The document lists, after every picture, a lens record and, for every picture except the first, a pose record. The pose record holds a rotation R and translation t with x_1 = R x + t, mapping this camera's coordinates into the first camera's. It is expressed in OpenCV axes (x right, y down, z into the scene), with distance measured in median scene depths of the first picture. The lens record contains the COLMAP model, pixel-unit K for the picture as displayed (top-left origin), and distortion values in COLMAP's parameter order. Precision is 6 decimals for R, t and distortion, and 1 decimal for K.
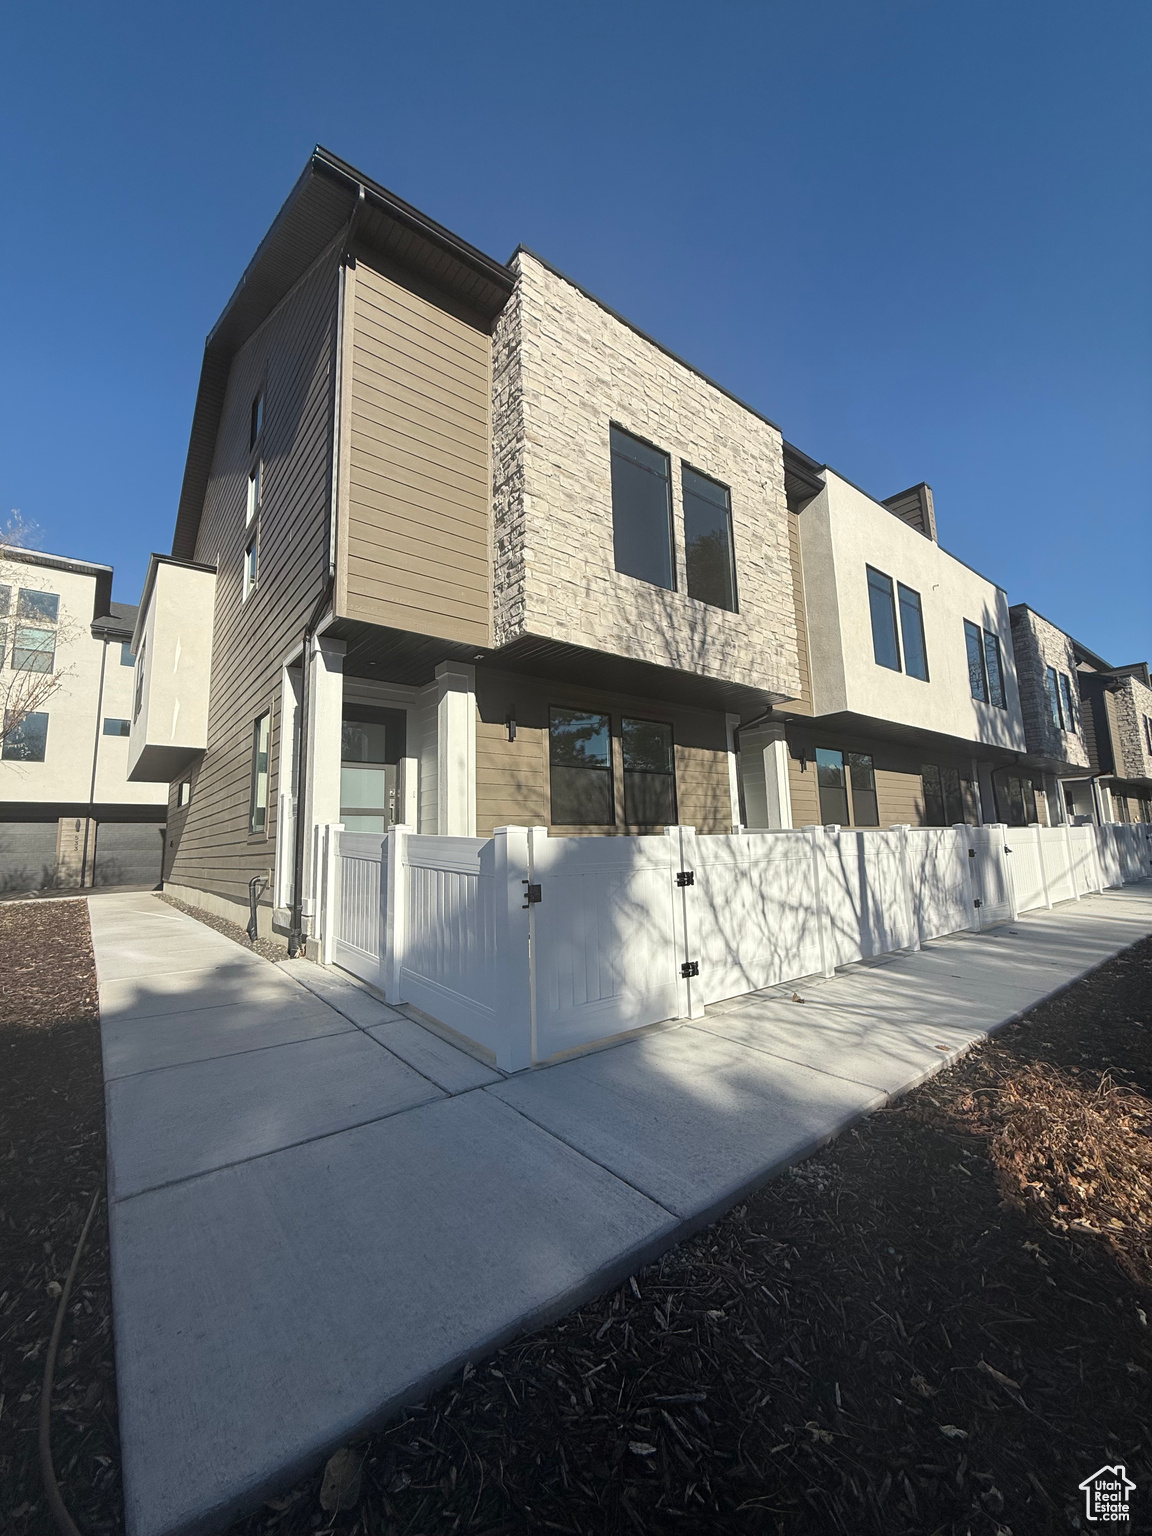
lens RADIAL K [[608.3, 0, 573.9], [0, 608.3, 759.4], [0, 0, 1]] dist [0.000519, 0.000078]
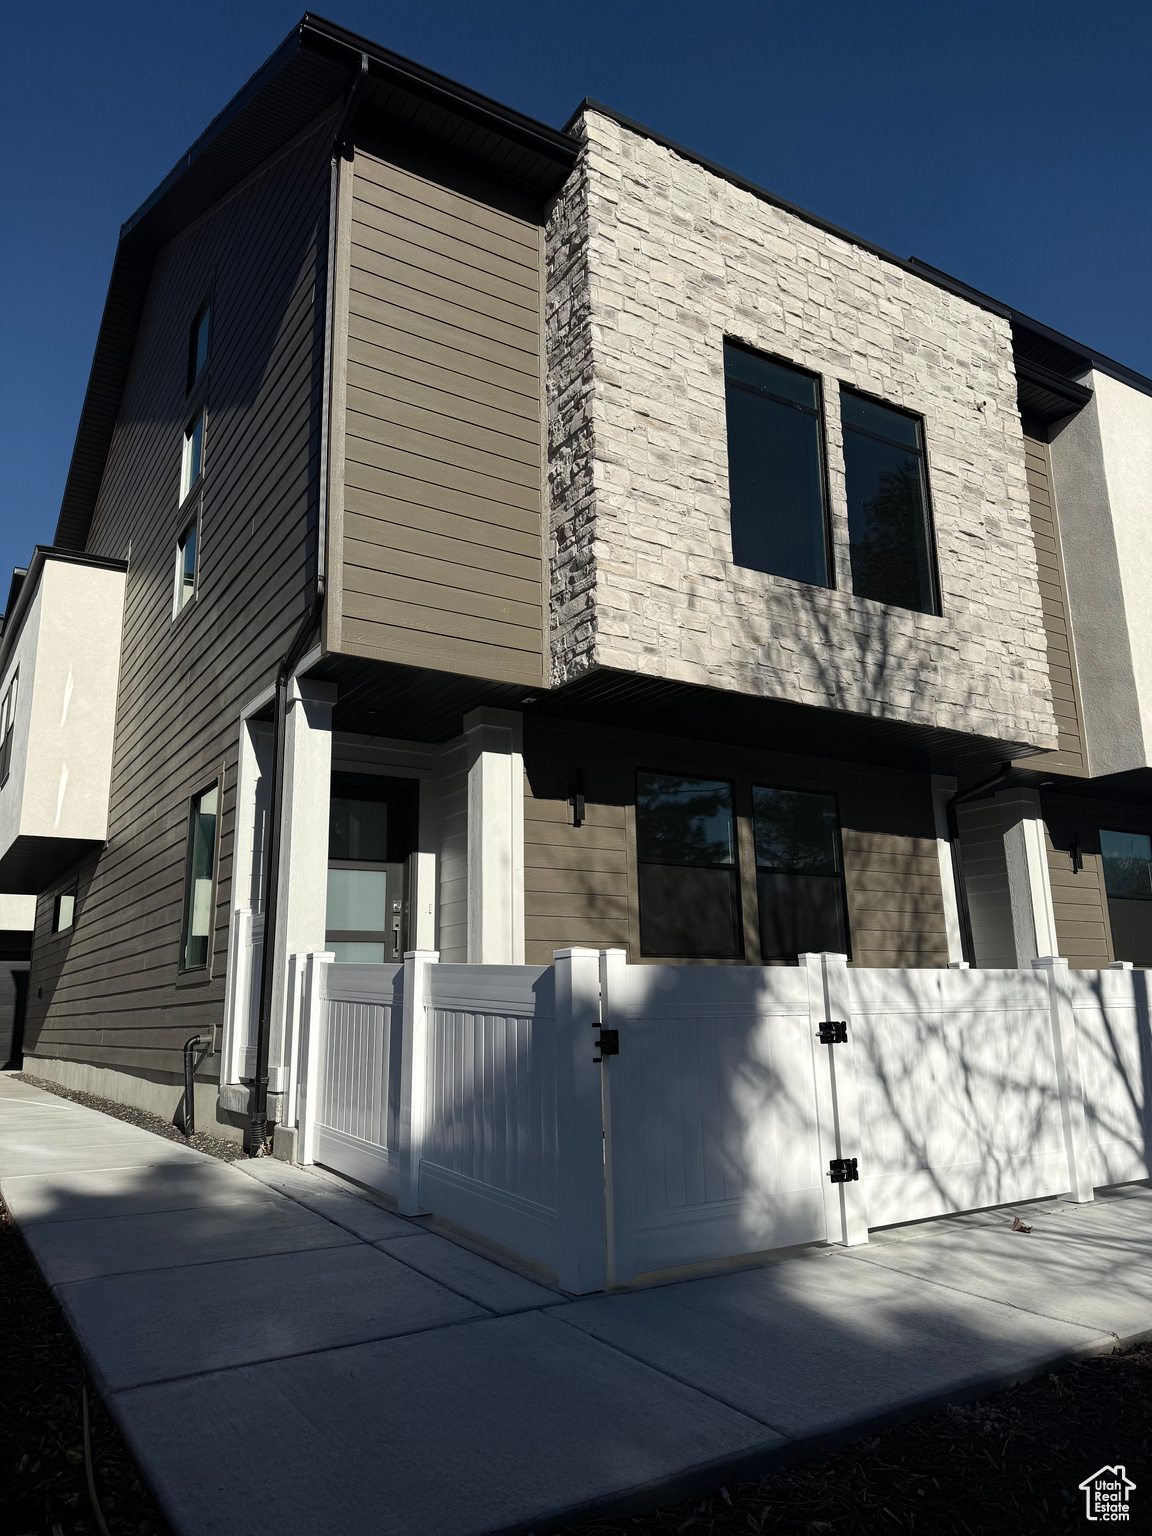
lens RADIAL K [[1076.3, 0, 576.0], [0, 1076.3, 768.0], [0, 0, 1]] dist [0.026739, 0.000874]
pose [[0.994252, -0.015630, -0.105914, 0.018475], [0.007462, 0.996997, -0.077076, -0.003629], [0.106801, 0.075843, 0.991384, -0.153086]]
